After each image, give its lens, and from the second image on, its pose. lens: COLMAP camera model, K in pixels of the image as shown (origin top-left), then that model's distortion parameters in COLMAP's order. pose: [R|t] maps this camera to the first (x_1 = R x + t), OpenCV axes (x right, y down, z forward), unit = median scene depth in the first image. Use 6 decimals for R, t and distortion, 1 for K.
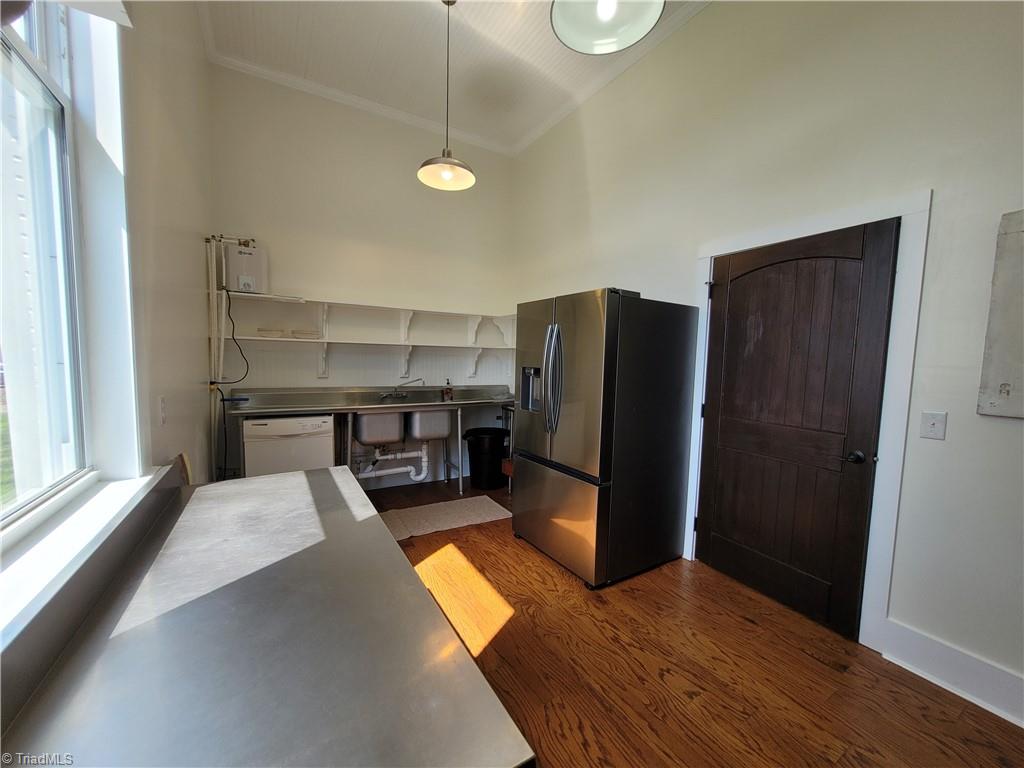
lens RADIAL K [[400.2, 0, 515.9], [0, 400.2, 386.4], [0, 0, 1]] dist [-0.000830, 0.000016]
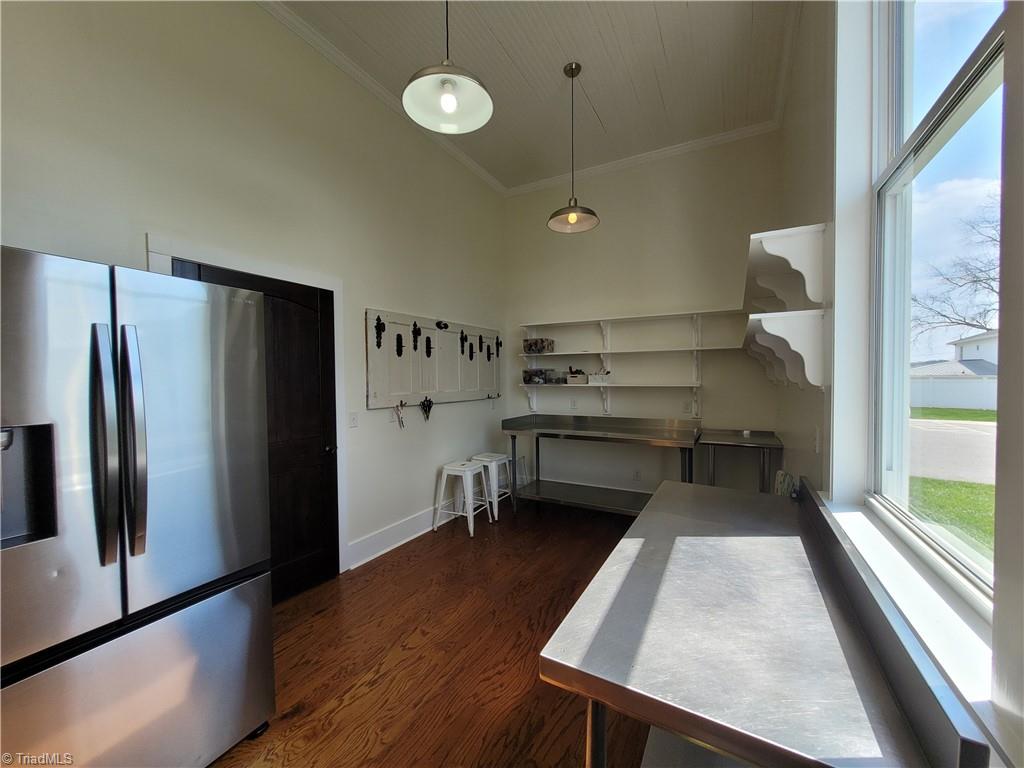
lens RADIAL K [[400.2, 0, 514.7], [0, 400.2, 385.8], [0, 0, 1]] dist [-0.000830, 0.000016]
pose [[-0.492248, -0.036905, 0.869672, -0.934670], [0.059540, 0.995333, 0.075938, -0.156389], [-0.868416, 0.089161, -0.487754, 1.447641]]
